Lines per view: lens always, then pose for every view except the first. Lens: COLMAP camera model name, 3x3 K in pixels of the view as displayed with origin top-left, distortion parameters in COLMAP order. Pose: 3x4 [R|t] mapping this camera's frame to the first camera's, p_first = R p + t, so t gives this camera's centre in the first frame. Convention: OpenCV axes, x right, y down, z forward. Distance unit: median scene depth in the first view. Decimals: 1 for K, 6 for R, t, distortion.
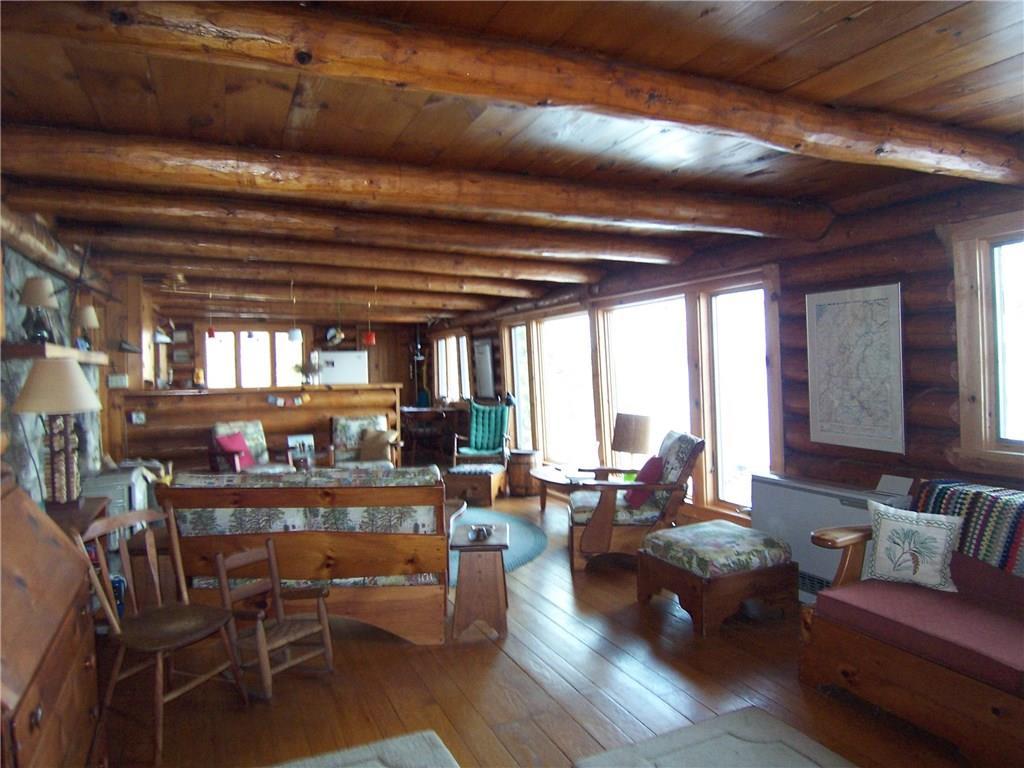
lens RADIAL K [[688.8, 0, 512.0], [0, 688.8, 384.0], [0, 0, 1]] dist [-0.010087, -0.046967]
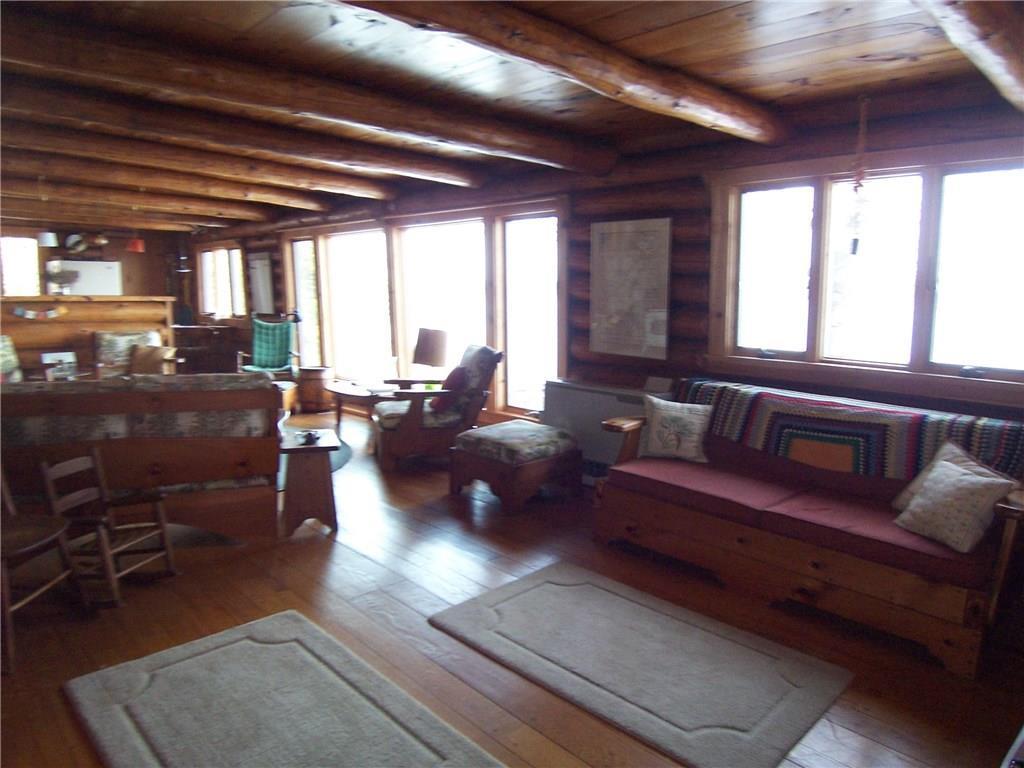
lens RADIAL K [[688.8, 0, 512.0], [0, 688.8, 384.0], [0, 0, 1]] dist [-0.010087, -0.046967]
pose [[0.939846, -0.014106, 0.341307, -0.092756], [-0.022854, 0.994312, 0.104027, 0.019276], [-0.340833, -0.105569, 0.934178, -0.057716]]
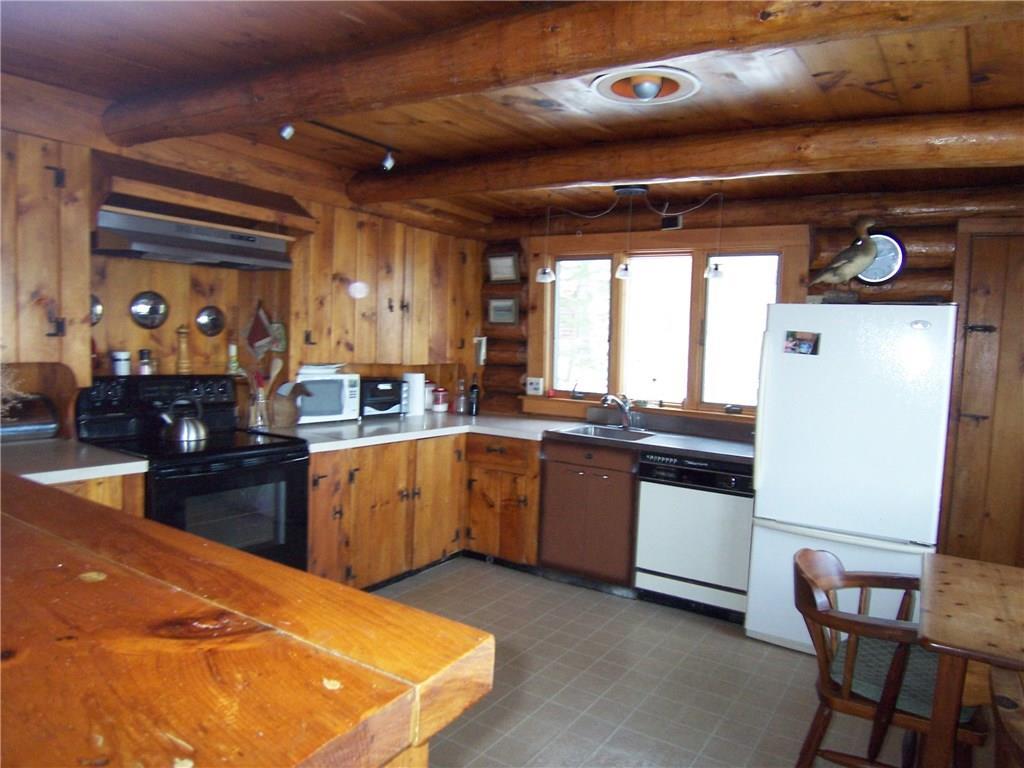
lens RADIAL K [[688.8, 0, 512.0], [0, 688.8, 384.0], [0, 0, 1]] dist [-0.010087, -0.046967]
pose [[0.529129, 0.097728, -0.842895, -0.251593], [-0.077252, 0.994769, 0.066841, -0.067052], [0.845017, 0.029748, 0.533911, 2.222737]]
